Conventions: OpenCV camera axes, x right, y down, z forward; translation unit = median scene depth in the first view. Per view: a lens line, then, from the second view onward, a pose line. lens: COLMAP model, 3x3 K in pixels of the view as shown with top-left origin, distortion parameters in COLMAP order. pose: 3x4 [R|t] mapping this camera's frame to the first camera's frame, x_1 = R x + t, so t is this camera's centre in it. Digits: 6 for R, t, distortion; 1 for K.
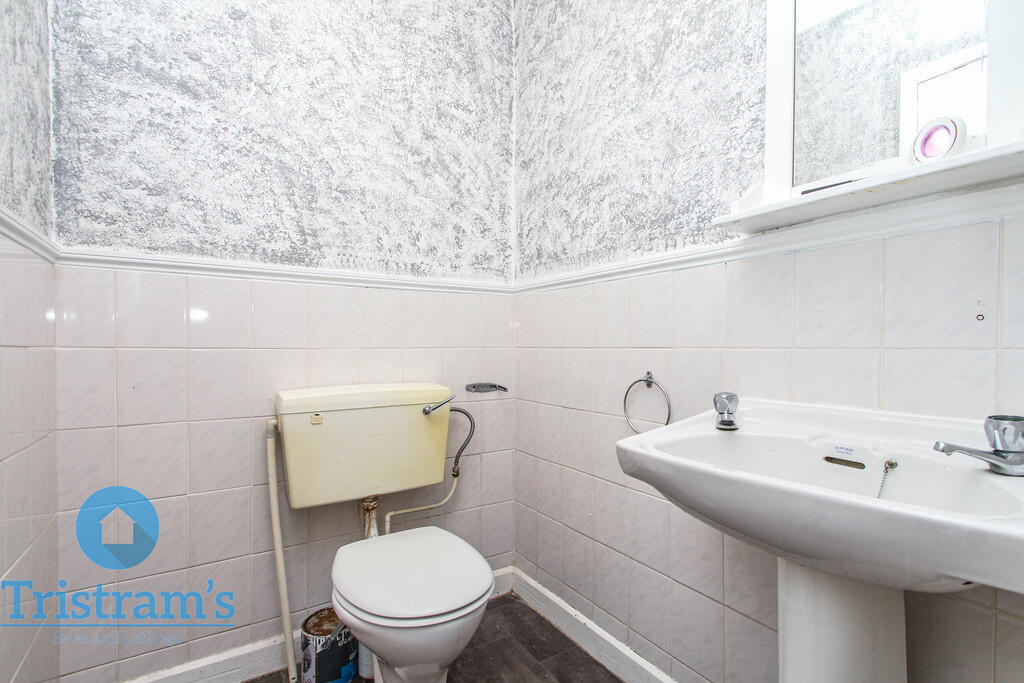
lens RADIAL K [[476.5, 0, 514.1], [0, 476.5, 360.1], [0, 0, 1]] dist [0.039035, -0.025414]
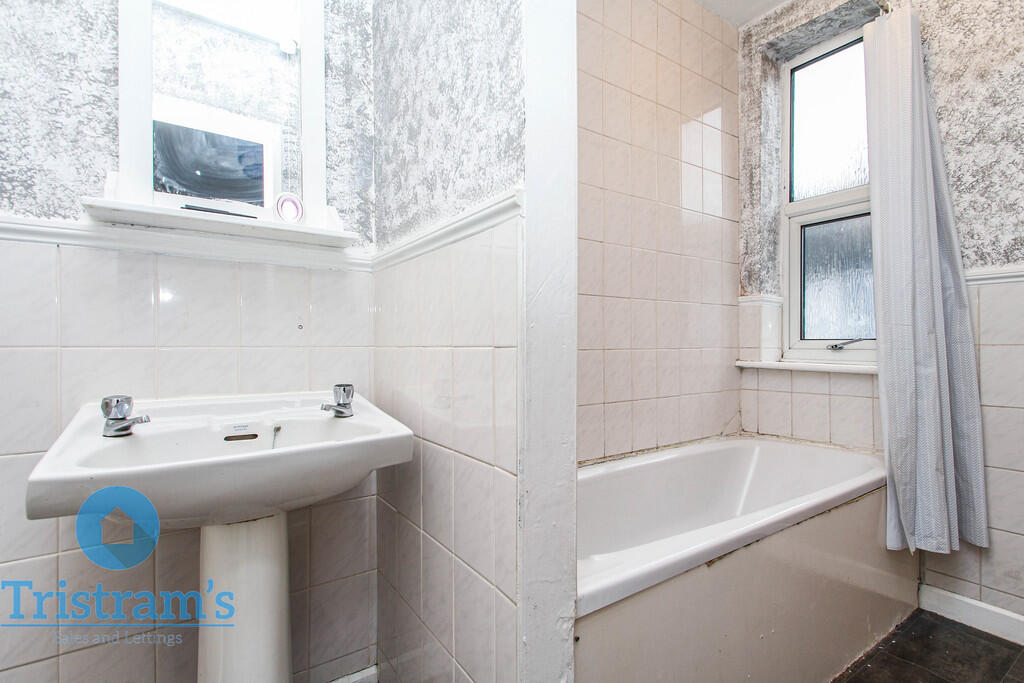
lens RADIAL K [[476.5, 0, 514.1], [0, 476.5, 360.1], [0, 0, 1]] dist [0.039035, -0.025414]
pose [[-0.052736, -0.030359, 0.998147, -0.513511], [0.027853, 0.999104, 0.031860, -0.008228], [-0.998220, 0.029482, -0.051843, 0.297141]]
